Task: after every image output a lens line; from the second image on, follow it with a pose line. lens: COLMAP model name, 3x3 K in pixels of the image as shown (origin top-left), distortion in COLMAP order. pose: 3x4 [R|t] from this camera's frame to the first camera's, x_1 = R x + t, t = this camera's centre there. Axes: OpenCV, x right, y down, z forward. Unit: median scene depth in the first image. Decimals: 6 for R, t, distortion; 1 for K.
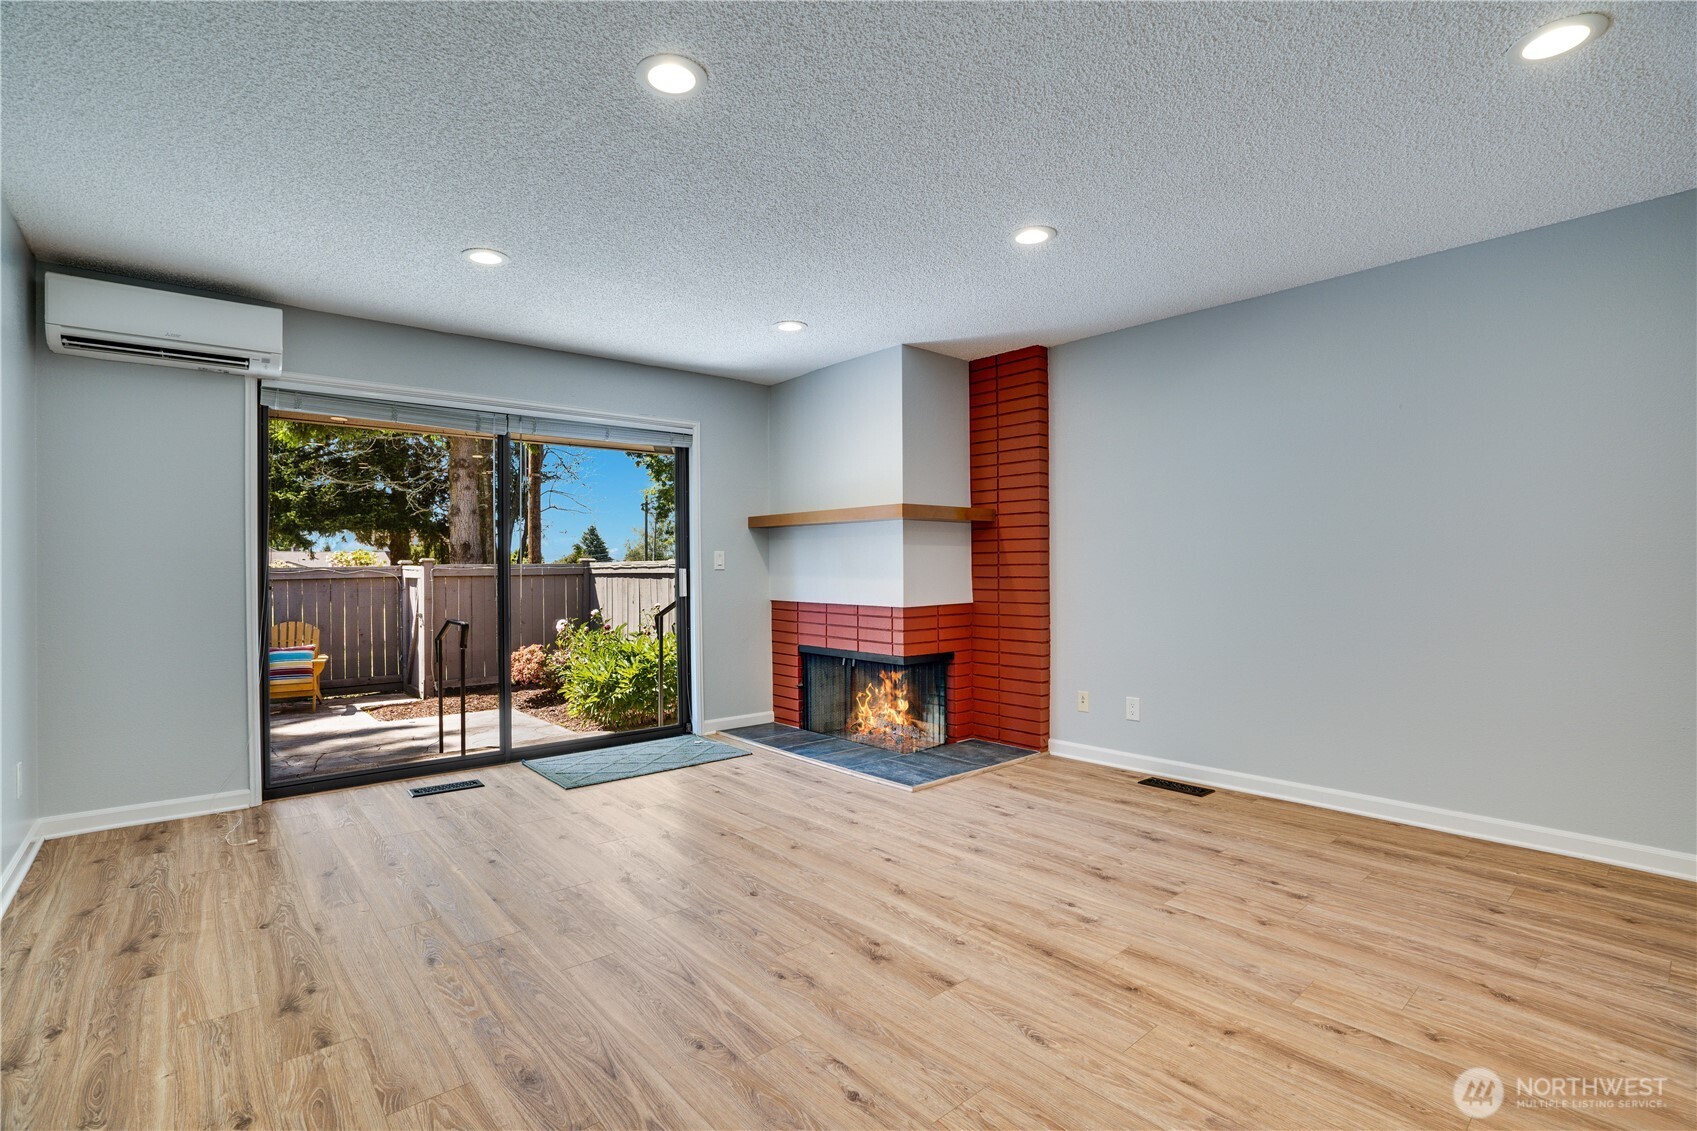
lens RADIAL K [[785.4, 0, 832.1], [0, 785.4, 565.1], [0, 0, 1]] dist [-0.057002, 0.021402]
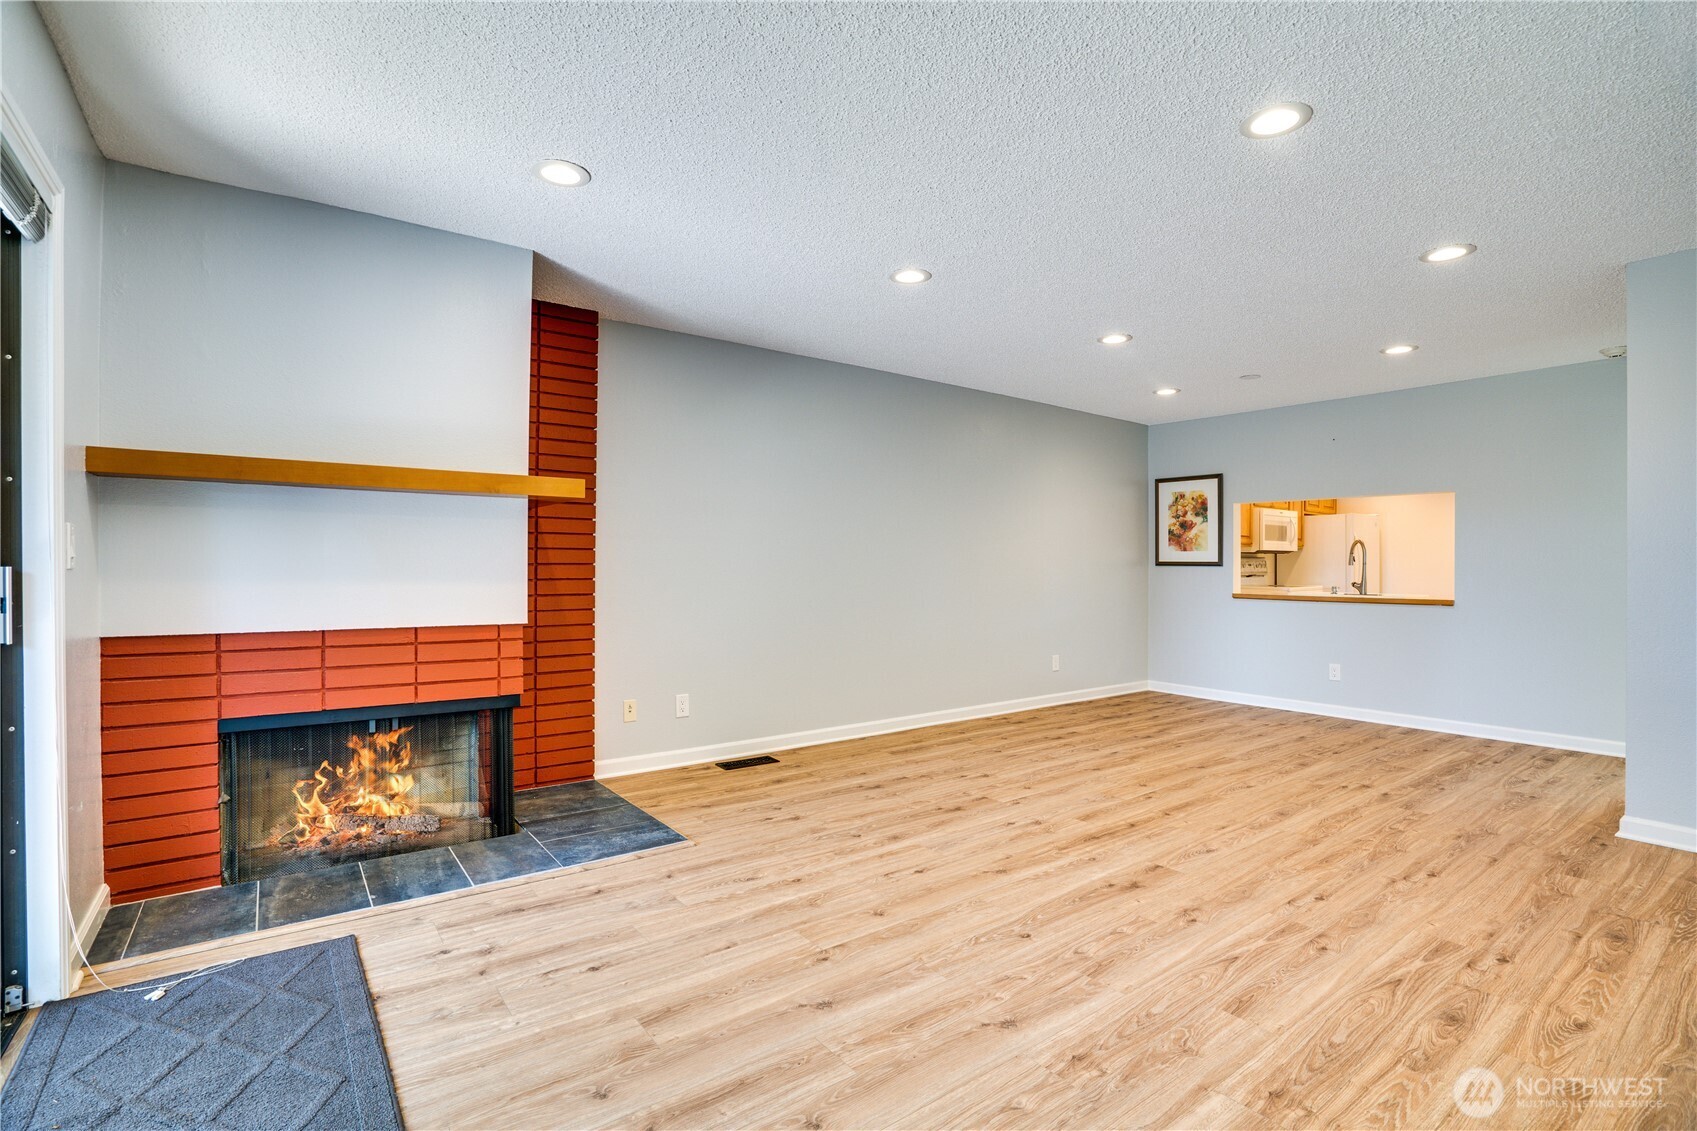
lens RADIAL K [[785.4, 0, 832.1], [0, 785.4, 565.1], [0, 0, 1]] dist [-0.057002, 0.021402]
pose [[0.071508, 0.008942, 0.997400, -0.738739], [-0.006863, 0.999941, -0.008472, 0.007385], [-0.997416, -0.006239, 0.071565, 0.857007]]
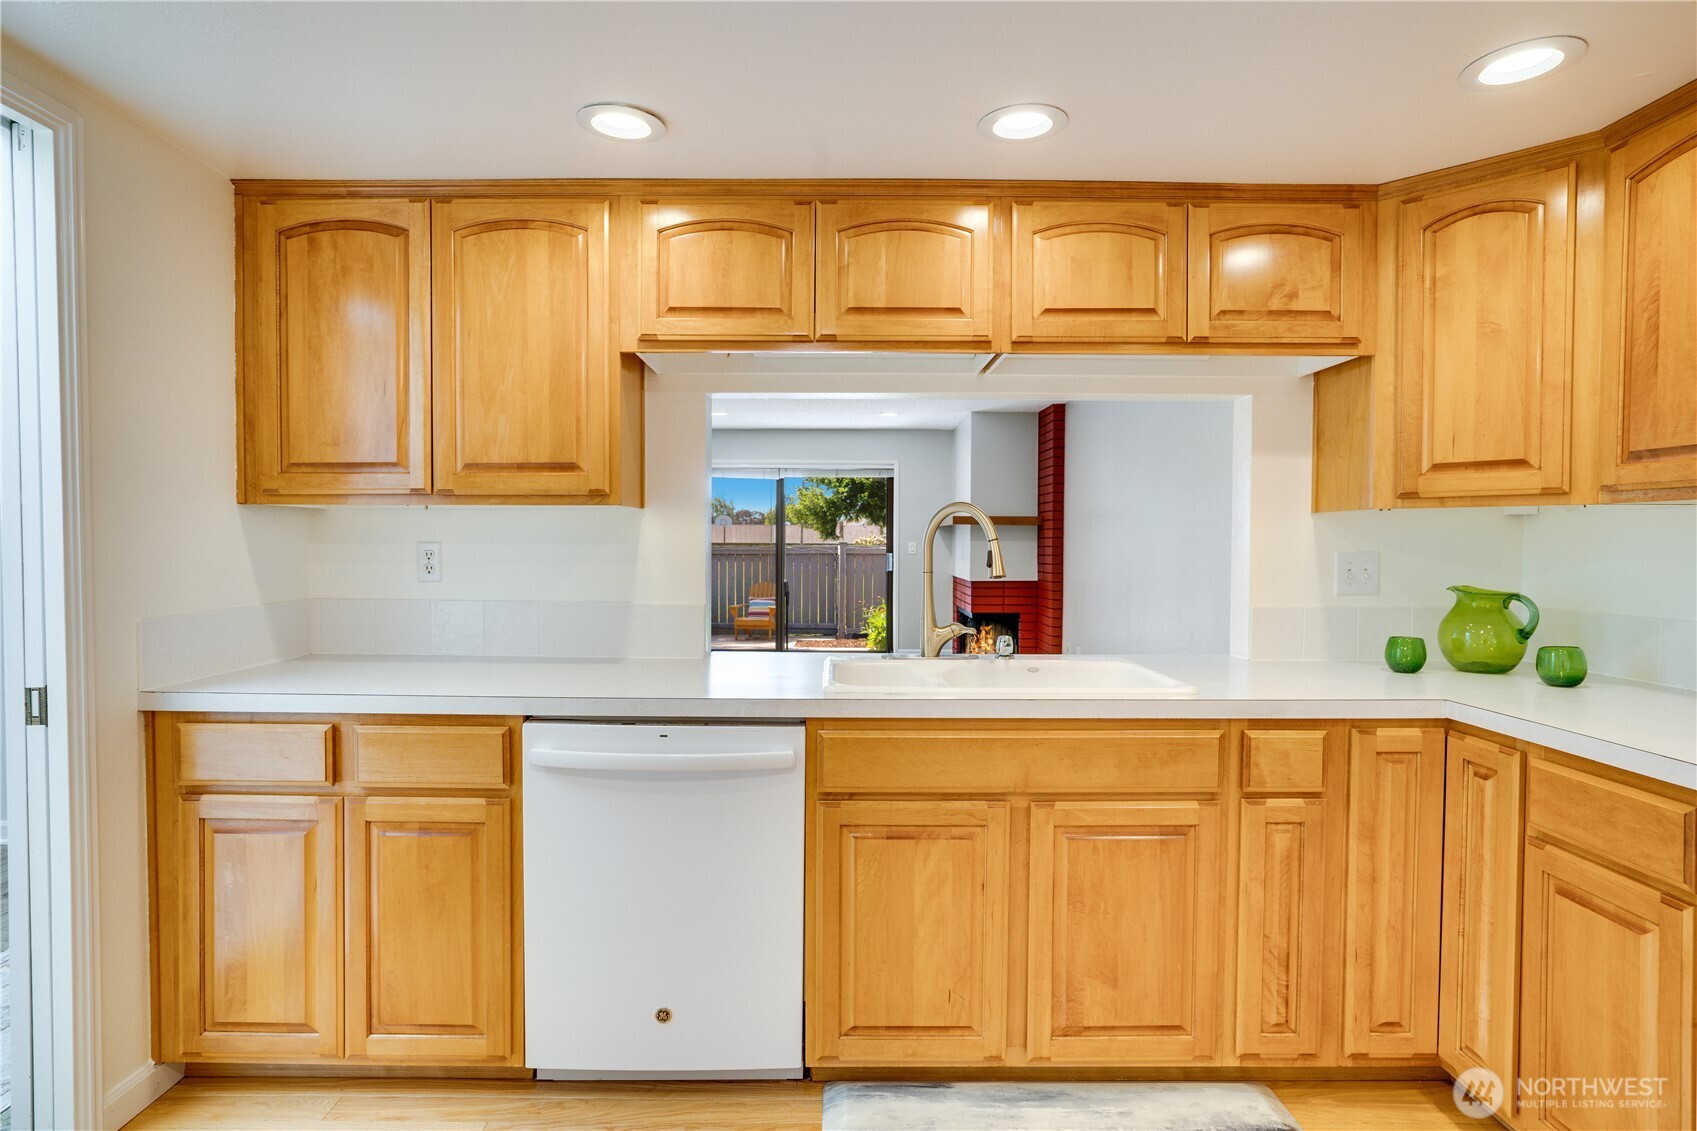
lens RADIAL K [[923.9, 0, 848.5], [0, 923.9, 565.5], [0, 0, 1]] dist [-0.080940, -0.000102]
pose [[0.771277, 0.027501, -0.635905, 1.346732], [-0.009195, 0.999443, 0.032071, -0.042133], [0.636433, -0.018888, 0.771100, -0.711375]]
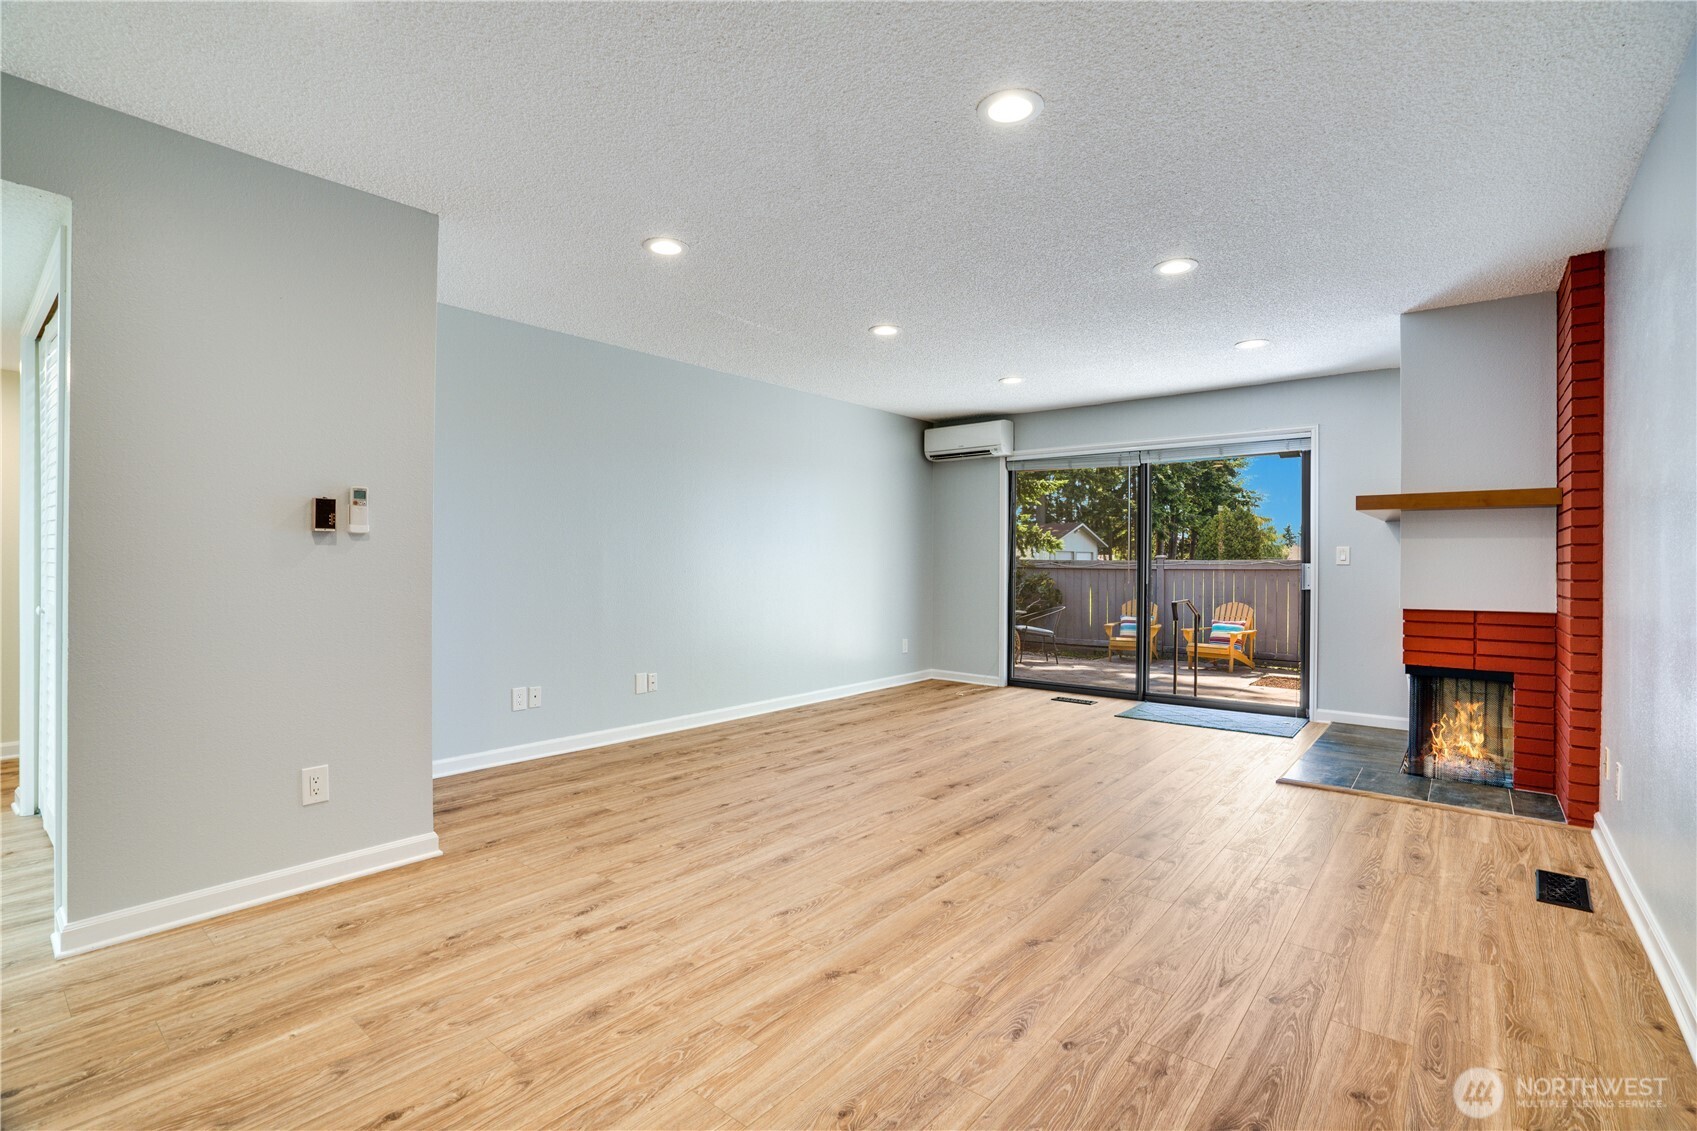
lens RADIAL K [[785.4, 0, 832.1], [0, 785.4, 565.1], [0, 0, 1]] dist [-0.057002, 0.021402]
pose [[0.165884, 0.014077, -0.986045, 1.061153], [-0.005343, 0.999896, 0.013376, -0.005003], [0.986131, 0.003049, 0.165942, 0.274120]]
